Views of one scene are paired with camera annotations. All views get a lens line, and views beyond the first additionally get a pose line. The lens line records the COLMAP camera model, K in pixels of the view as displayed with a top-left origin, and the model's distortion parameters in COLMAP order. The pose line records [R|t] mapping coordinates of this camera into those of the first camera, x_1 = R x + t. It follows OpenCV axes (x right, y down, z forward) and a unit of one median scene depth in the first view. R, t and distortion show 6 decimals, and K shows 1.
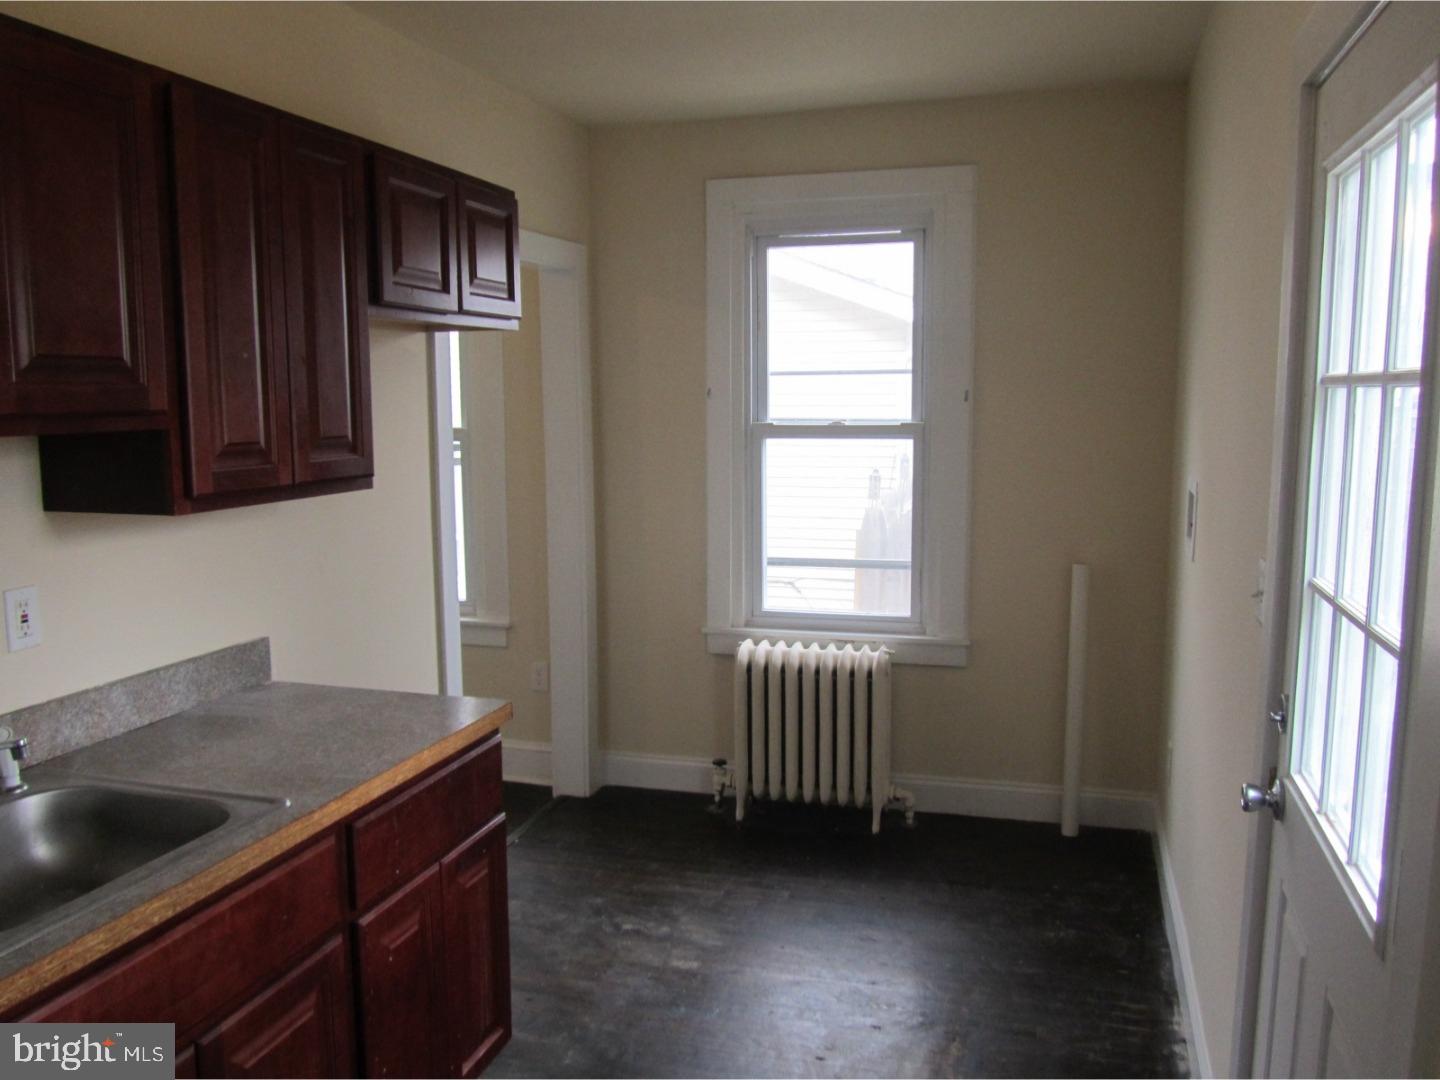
lens RADIAL K [[1186.0, 0, 727.6], [0, 1186.0, 542.8], [0, 0, 1]] dist [-0.030542, -0.017984]
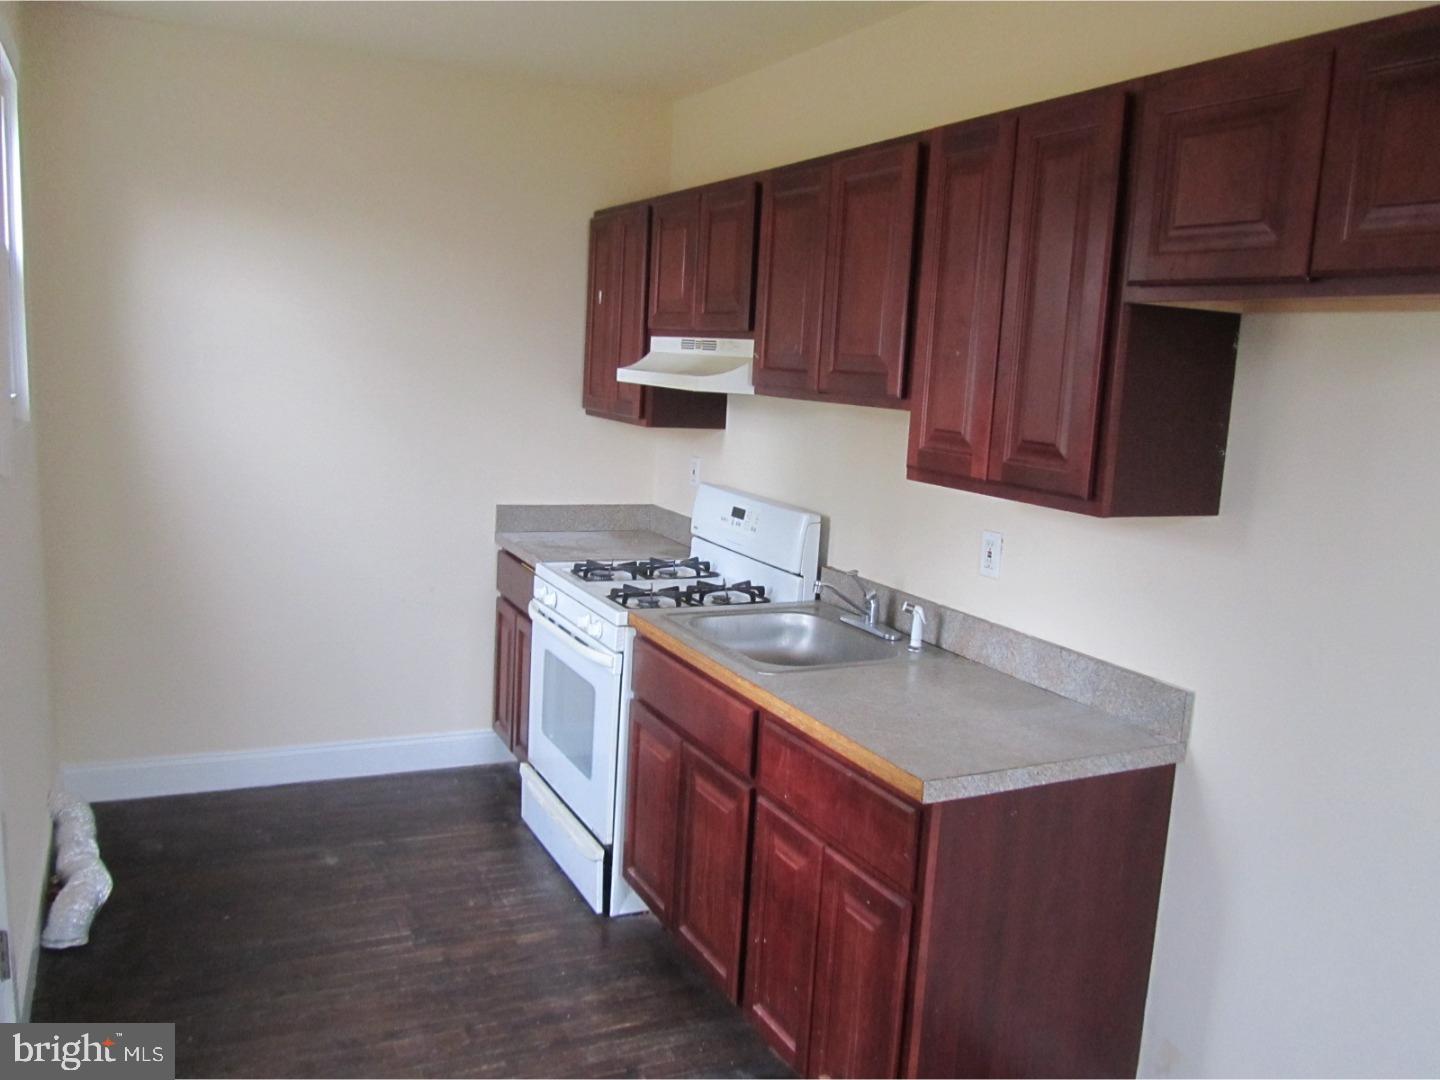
lens RADIAL K [[1186.0, 0, 723.9], [0, 1186.0, 540.7], [0, 0, 1]] dist [-0.030542, -0.017984]
pose [[-0.742916, 0.065734, -0.666150, 0.491972], [-0.131699, 0.961362, 0.241740, -0.220962], [0.656301, 0.267324, -0.705554, 1.616287]]
